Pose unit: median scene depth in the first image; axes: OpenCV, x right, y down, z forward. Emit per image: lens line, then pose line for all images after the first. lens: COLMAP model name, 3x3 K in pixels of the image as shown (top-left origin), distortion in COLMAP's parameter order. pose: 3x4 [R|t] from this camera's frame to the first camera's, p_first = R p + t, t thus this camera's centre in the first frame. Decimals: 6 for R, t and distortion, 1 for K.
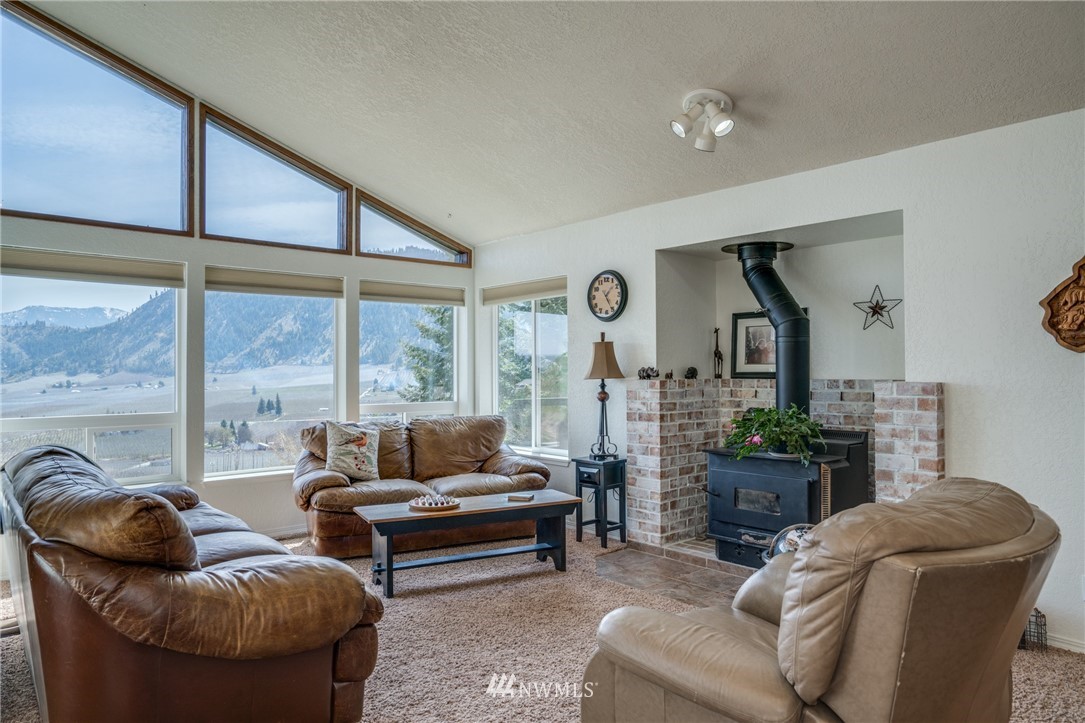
lens RADIAL K [[699.9, 0, 539.1], [0, 699.9, 360.8], [0, 0, 1]] dist [-0.025032, 0.040695]
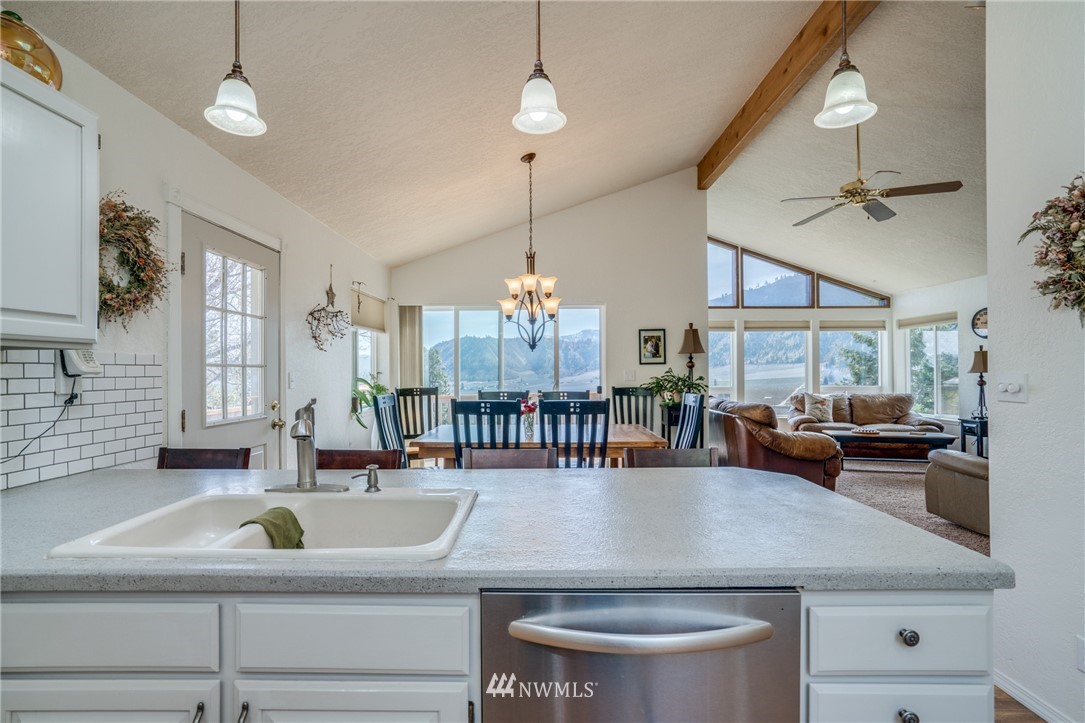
lens RADIAL K [[515.3, 0, 536.2], [0, 515.3, 365.6], [0, 0, 1]] dist [-0.027464, 0.021604]
pose [[0.750047, -0.004787, -0.661367, 0.103701], [0.010612, 0.999932, 0.004798, -0.009255], [0.661299, -0.010618, 0.750047, -0.665036]]
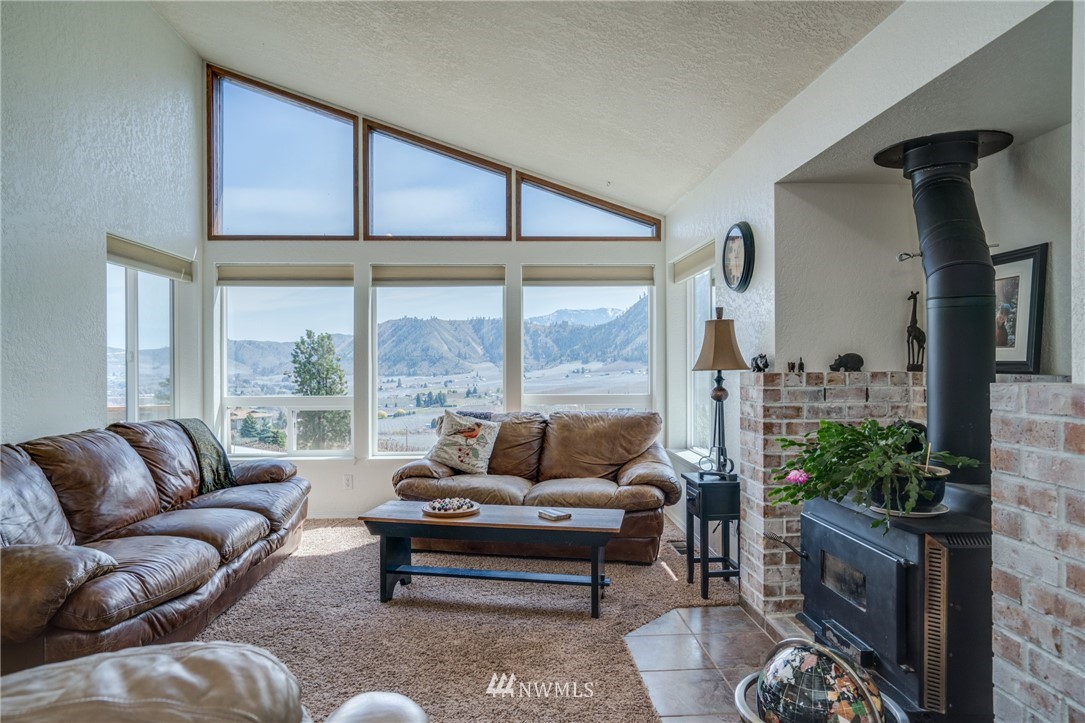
lens RADIAL K [[665.3, 0, 533.7], [0, 665.3, 365.2], [0, 0, 1]] dist [-0.017452, 0.033243]
pose [[0.784504, 0.004885, -0.620104, 0.382316], [0.009161, 0.999769, 0.019466, 0.004975], [0.620055, -0.020952, 0.784278, 0.335461]]
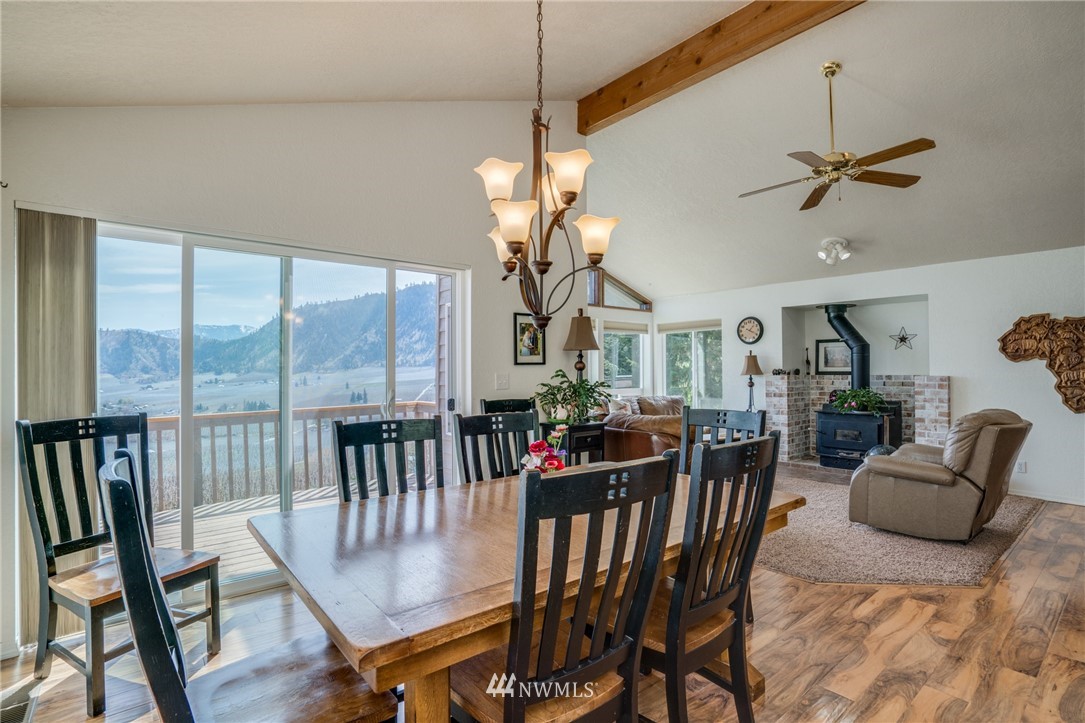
lens RADIAL K [[524.4, 0, 542.5], [0, 524.4, 361.5], [0, 0, 1]] dist [-0.055861, 0.024474]
pose [[0.999651, -0.001250, -0.026382, -0.442841], [0.001144, 0.999991, -0.004018, -0.005797], [0.026387, 0.003987, 0.999644, -0.423800]]
